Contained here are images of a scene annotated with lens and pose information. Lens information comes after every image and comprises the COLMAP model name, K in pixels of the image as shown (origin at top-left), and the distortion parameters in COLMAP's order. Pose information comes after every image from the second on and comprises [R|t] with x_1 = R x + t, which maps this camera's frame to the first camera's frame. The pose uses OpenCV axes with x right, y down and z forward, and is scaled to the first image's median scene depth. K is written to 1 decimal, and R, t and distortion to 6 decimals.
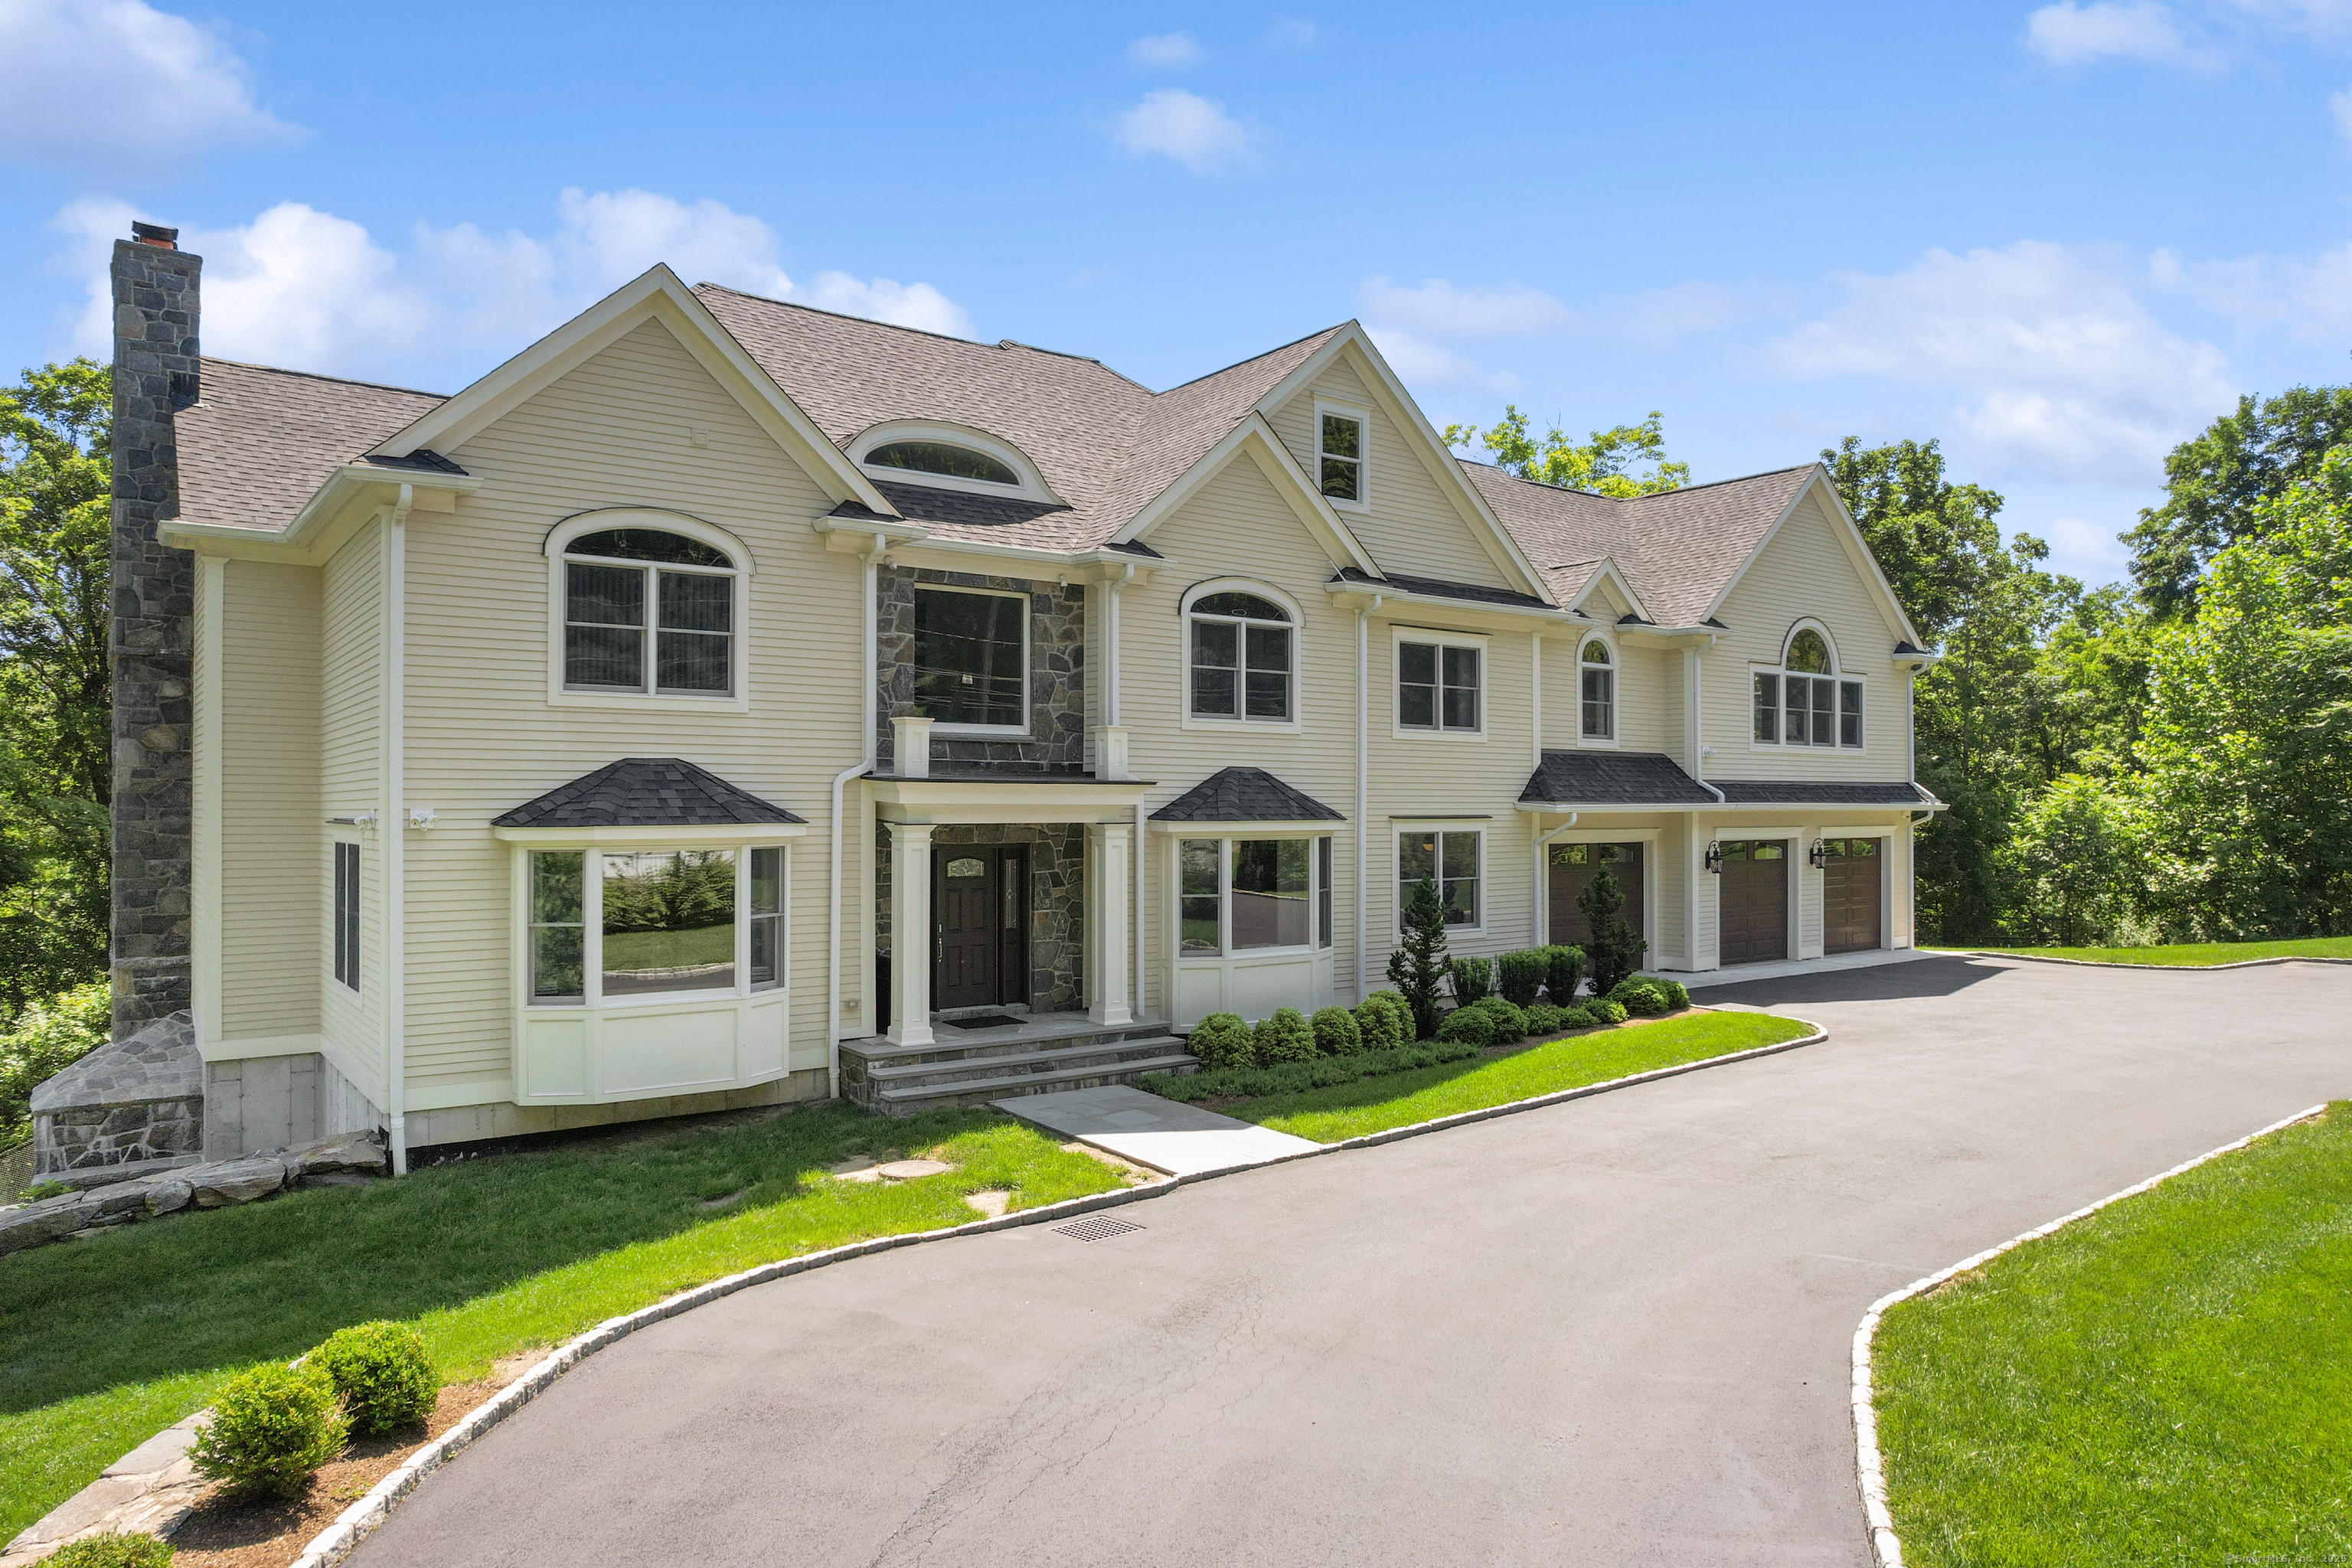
lens RADIAL K [[1497.4, 0, 1157.7], [0, 1497.4, 776.4], [0, 0, 1]] dist [-0.012002, 0.001104]
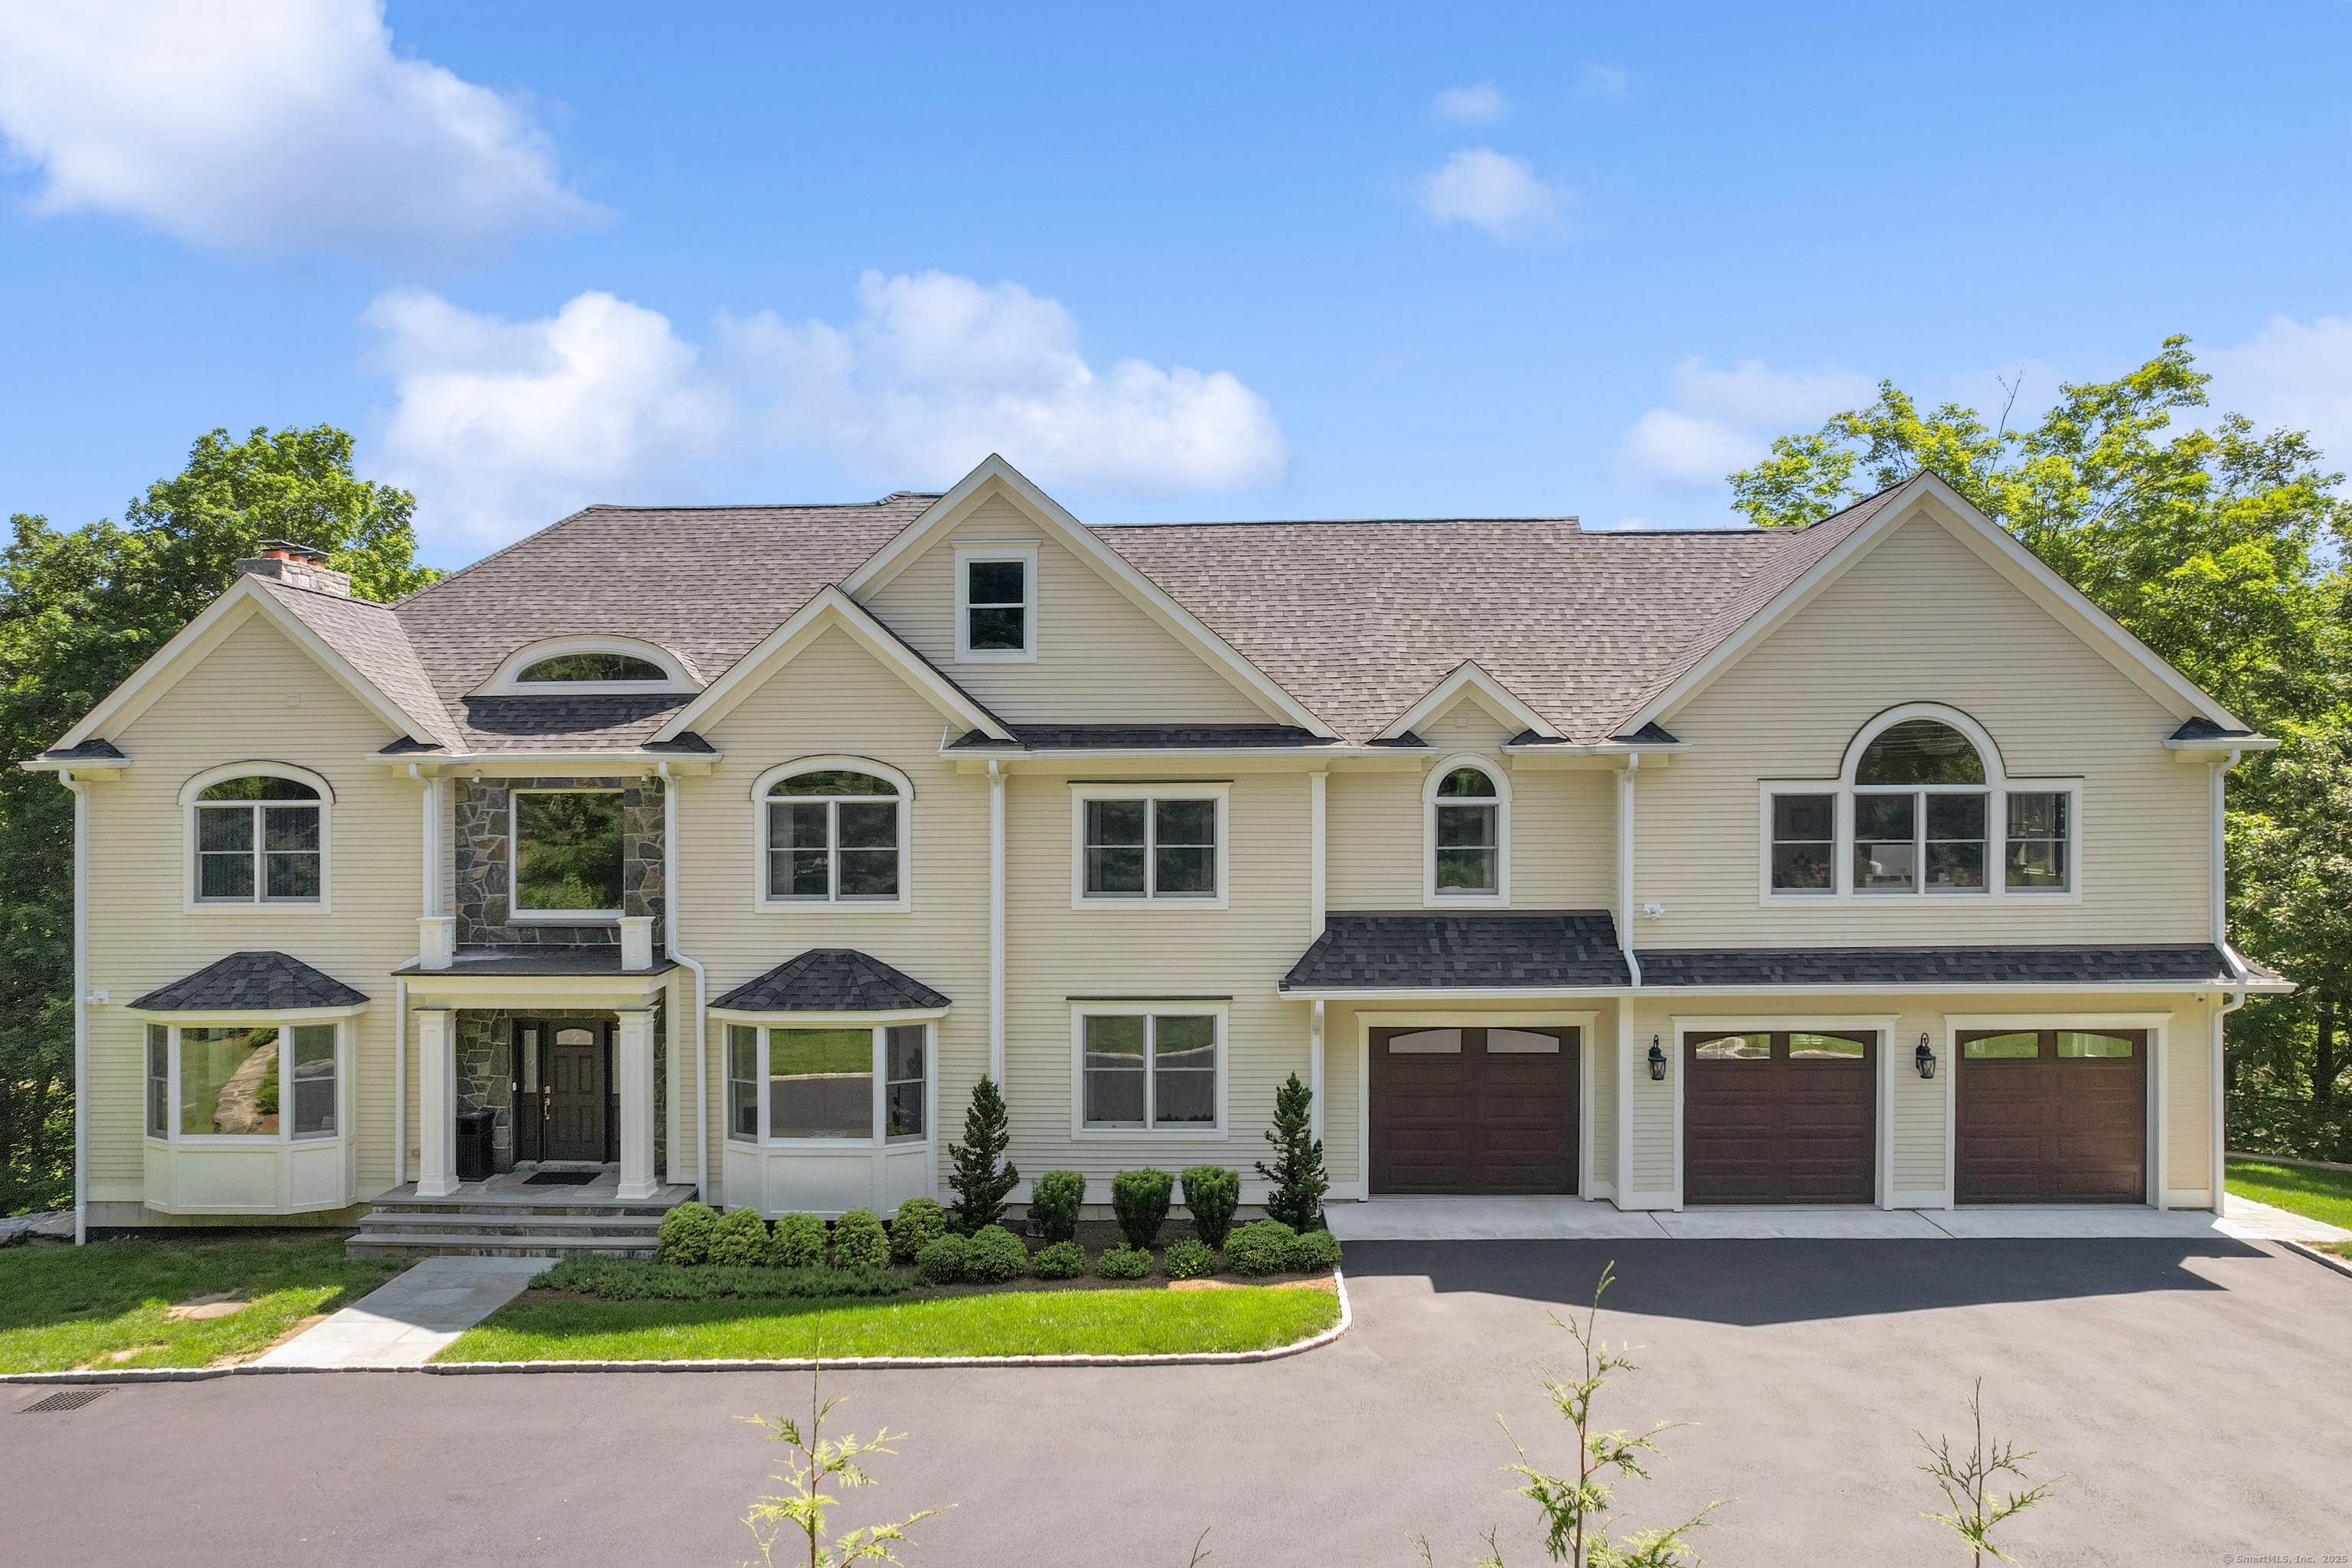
lens RADIAL K [[1497.4, 0, 1166.4], [0, 1497.4, 800.6], [0, 0, 1]] dist [-0.012002, 0.001104]
pose [[0.776497, -0.004333, -0.630106, 0.753222], [0.021738, 0.999565, 0.019915, -0.105298], [0.629746, -0.029161, 0.776254, 0.336982]]
